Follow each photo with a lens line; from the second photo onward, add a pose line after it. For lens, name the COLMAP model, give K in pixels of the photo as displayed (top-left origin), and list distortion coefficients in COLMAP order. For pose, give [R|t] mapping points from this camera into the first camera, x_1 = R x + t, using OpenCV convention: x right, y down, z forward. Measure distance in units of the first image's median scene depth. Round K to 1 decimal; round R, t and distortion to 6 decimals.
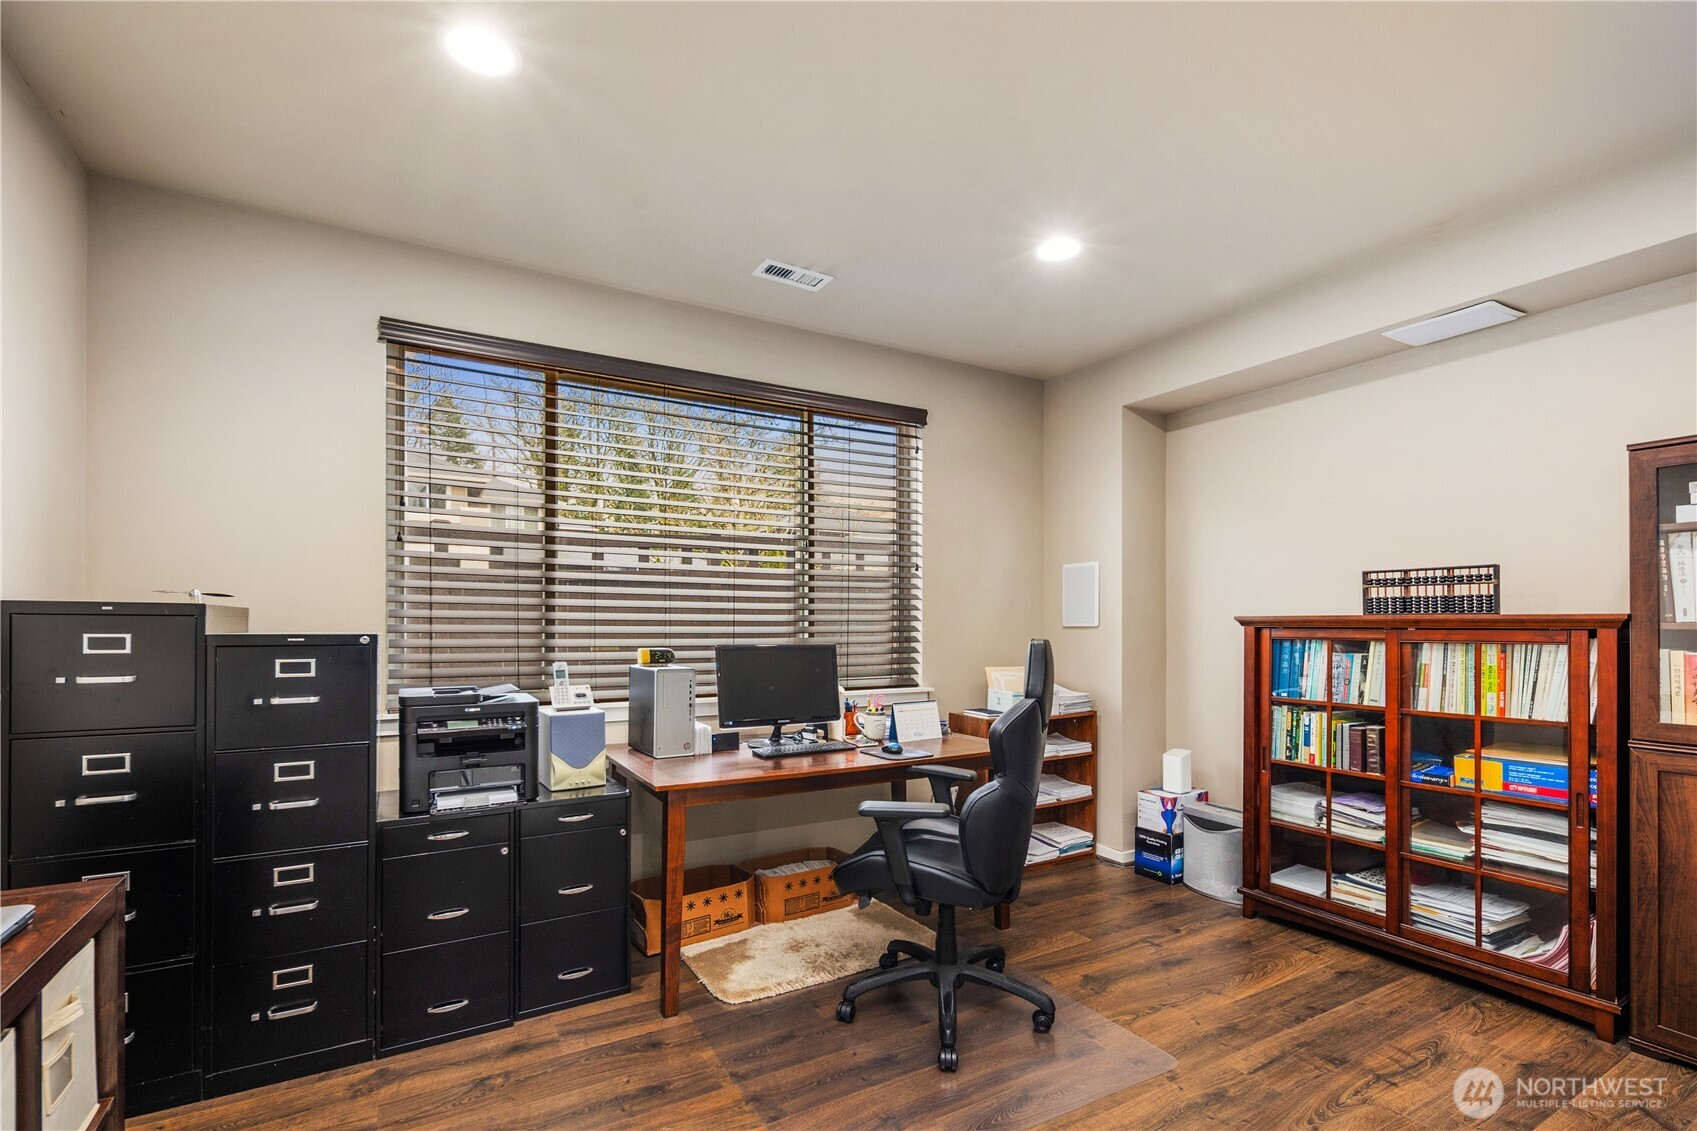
lens RADIAL K [[754.3, 0, 840.8], [0, 754.3, 624.7], [0, 0, 1]] dist [0.016342, -0.000719]
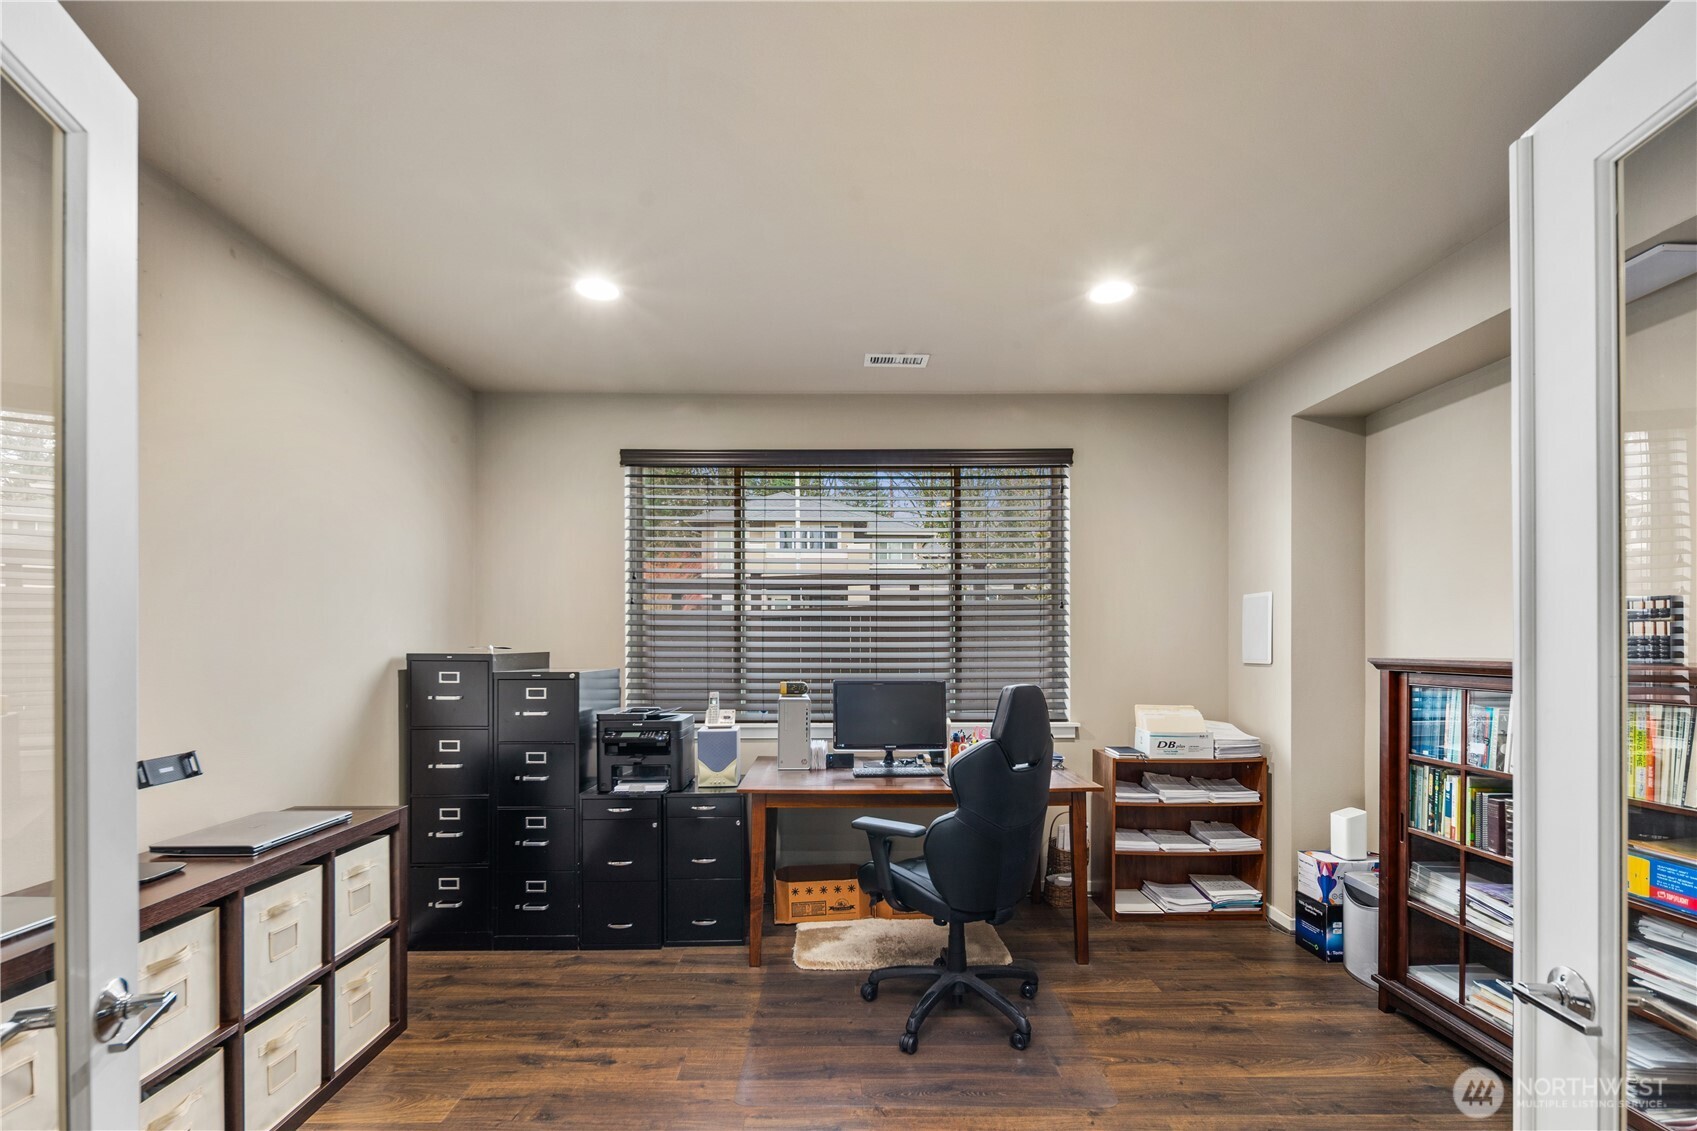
lens RADIAL K [[754.3, 0, 846.8], [0, 754.3, 646.1], [0, 0, 1]] dist [0.016342, -0.000719]
pose [[0.870239, -0.002746, -0.492622, 0.449338], [0.004447, 0.999988, 0.002281, -0.030155], [0.492609, -0.004176, 0.870241, -0.042599]]
